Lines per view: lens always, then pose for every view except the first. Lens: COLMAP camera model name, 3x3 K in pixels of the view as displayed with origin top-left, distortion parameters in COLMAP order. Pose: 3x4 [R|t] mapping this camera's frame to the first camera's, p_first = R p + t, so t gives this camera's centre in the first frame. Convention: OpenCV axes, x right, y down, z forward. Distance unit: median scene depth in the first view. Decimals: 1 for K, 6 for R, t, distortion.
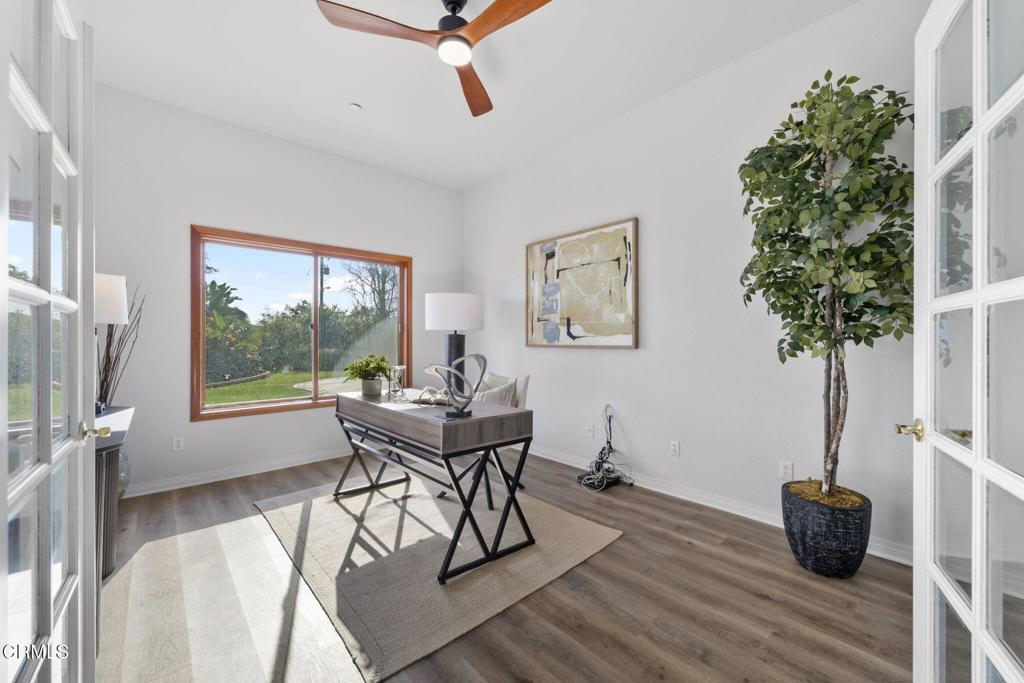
lens RADIAL K [[434.8, 0, 512.0], [0, 434.8, 341.5], [0, 0, 1]] dist [-0.000899, -0.000044]
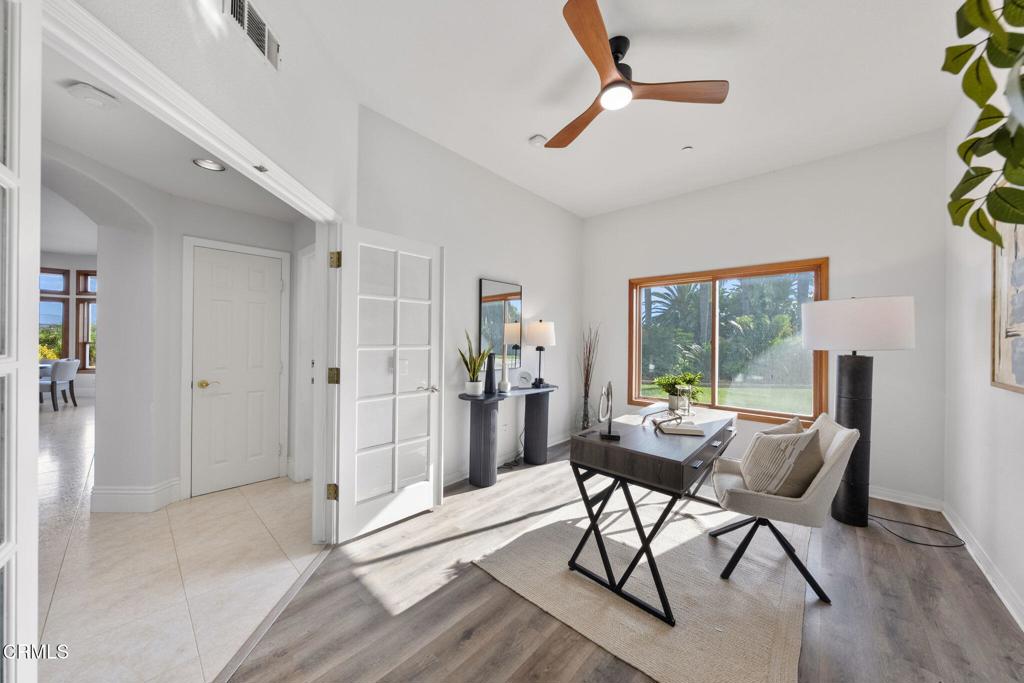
lens RADIAL K [[355.2, 0, 512.0], [0, 355.2, 341.5], [0, 0, 1]] dist [0.000002, 0.000023]
pose [[0.066273, 0.005491, -0.997786, 0.682910], [-0.009403, 0.999944, 0.004878, -0.061479], [0.997757, 0.009058, 0.066320, 0.654201]]
